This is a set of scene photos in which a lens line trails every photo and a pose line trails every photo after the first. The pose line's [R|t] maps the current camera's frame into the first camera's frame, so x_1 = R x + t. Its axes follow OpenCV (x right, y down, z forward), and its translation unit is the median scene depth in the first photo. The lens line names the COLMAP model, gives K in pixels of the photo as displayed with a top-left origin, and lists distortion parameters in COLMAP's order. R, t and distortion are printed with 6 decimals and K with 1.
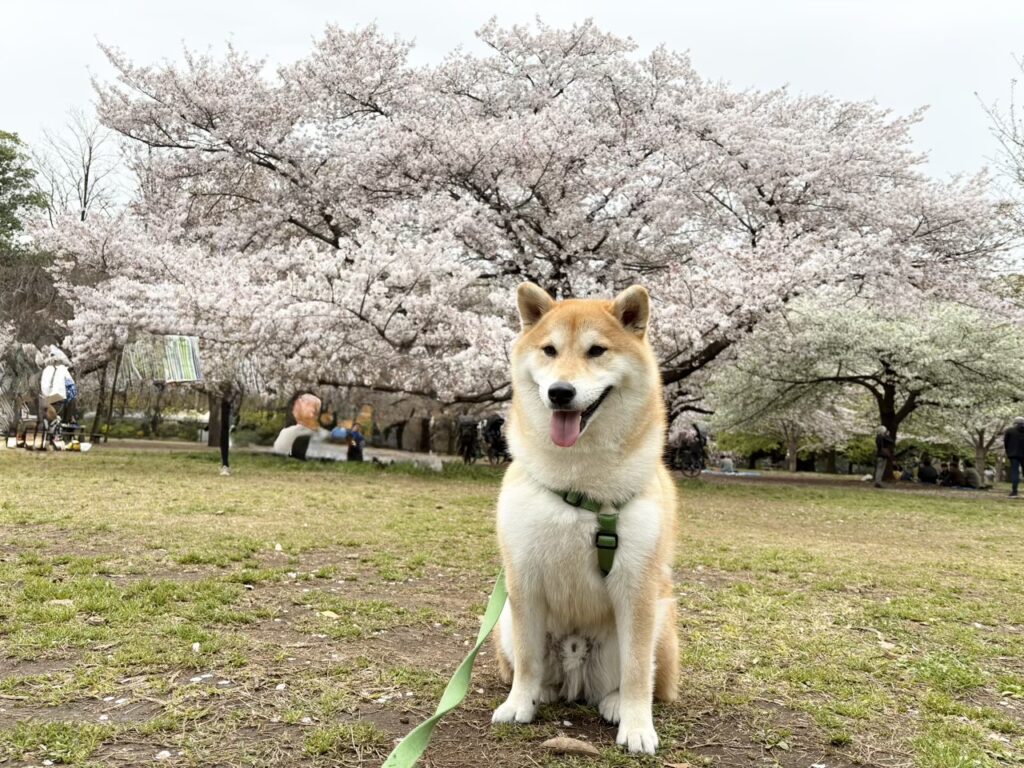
lens RADIAL K [[781.4, 0, 509.2], [0, 781.4, 381.7], [0, 0, 1]] dist [0.003676, 0.000059]
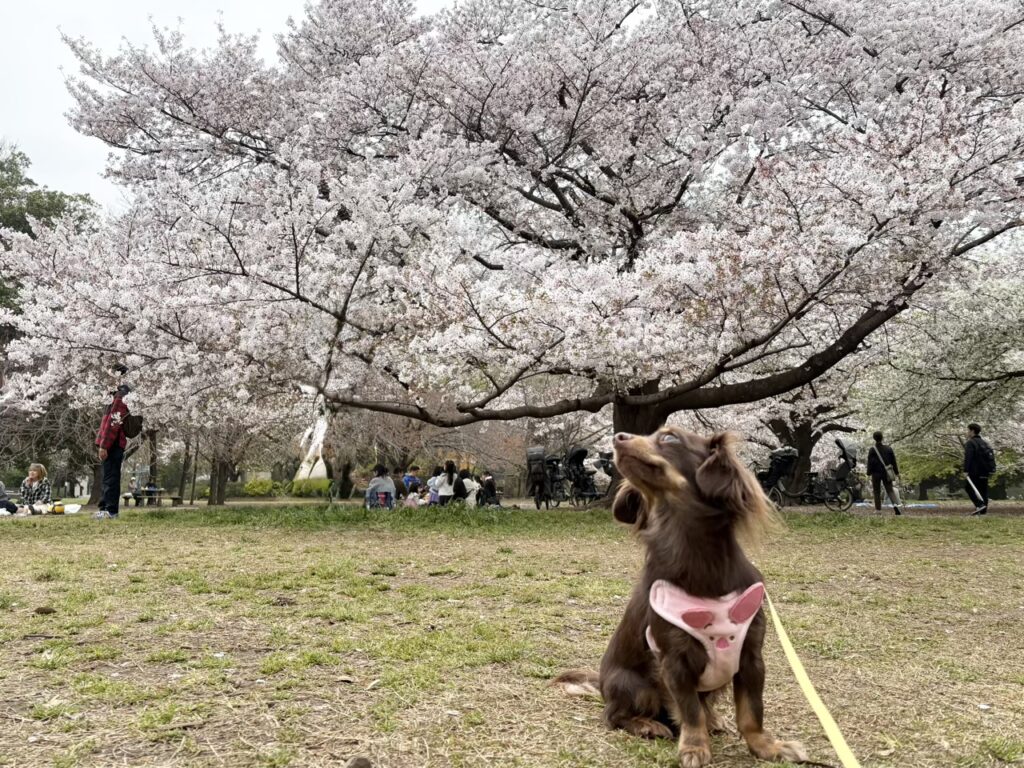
lens RADIAL K [[781.4, 0, 508.9], [0, 781.4, 381.2], [0, 0, 1]] dist [0.003676, 0.000059]
pose [[0.982499, -0.074773, -0.170601, 0.059505], [0.064158, 0.995694, -0.066915, 0.027370], [0.174869, 0.054799, 0.983065, 0.203425]]
